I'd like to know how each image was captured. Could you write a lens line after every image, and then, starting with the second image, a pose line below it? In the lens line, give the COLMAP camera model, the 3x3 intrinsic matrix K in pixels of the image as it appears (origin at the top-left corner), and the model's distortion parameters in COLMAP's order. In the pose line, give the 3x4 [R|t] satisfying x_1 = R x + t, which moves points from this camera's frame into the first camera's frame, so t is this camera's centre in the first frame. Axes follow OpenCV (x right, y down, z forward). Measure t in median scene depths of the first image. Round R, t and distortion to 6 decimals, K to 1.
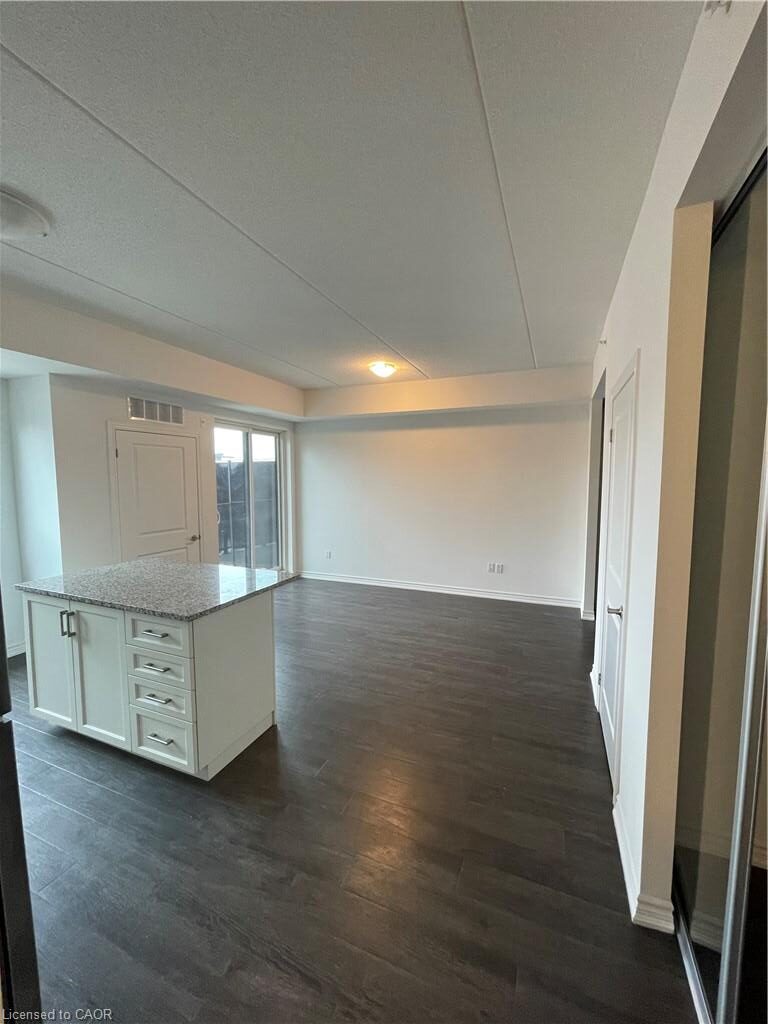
lens RADIAL K [[407.8, 0, 387.5], [0, 407.8, 508.4], [0, 0, 1]] dist [-0.012569, 0.000641]
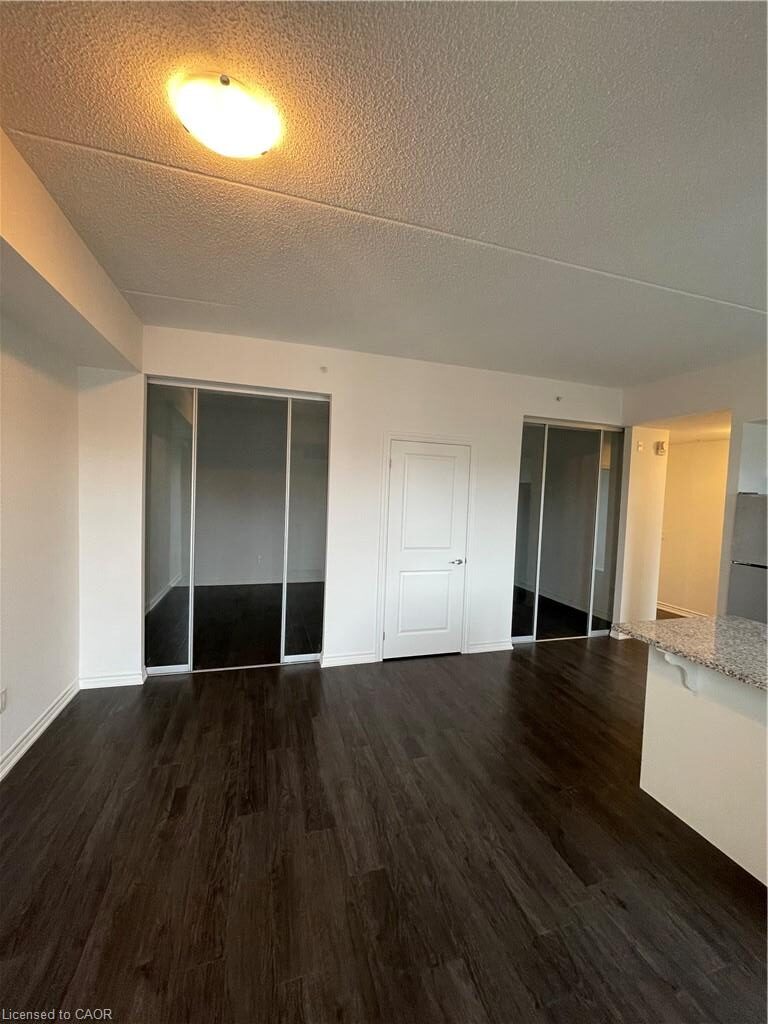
lens RADIAL K [[407.8, 0, 387.5], [0, 407.8, 508.4], [0, 0, 1]] dist [-0.012569, 0.000641]
pose [[-0.637826, -0.060516, 0.767799, -0.367148], [0.024198, 0.994842, 0.098512, -0.106636], [-0.769800, 0.081413, -0.633072, 1.251555]]
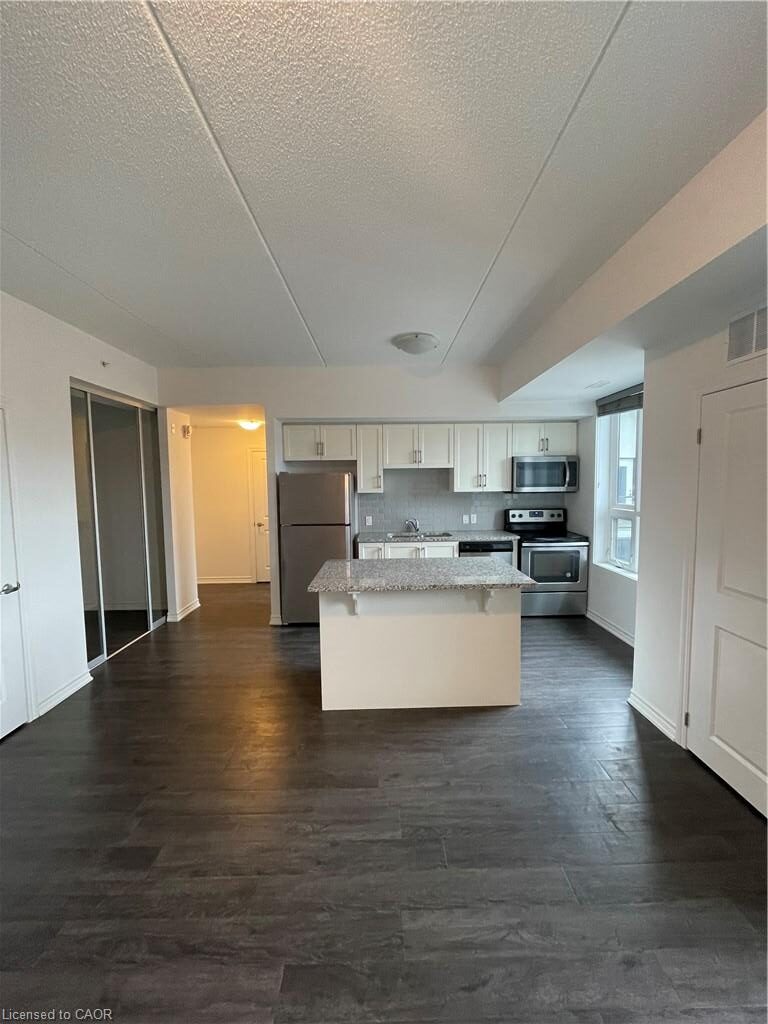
lens RADIAL K [[407.8, 0, 387.5], [0, 407.8, 508.4], [0, 0, 1]] dist [-0.012569, 0.000641]
pose [[-0.916921, 0.035124, -0.397520, -0.015275], [-0.024472, 0.989296, 0.143859, -0.107542], [0.398317, 0.141635, -0.906246, 1.294331]]
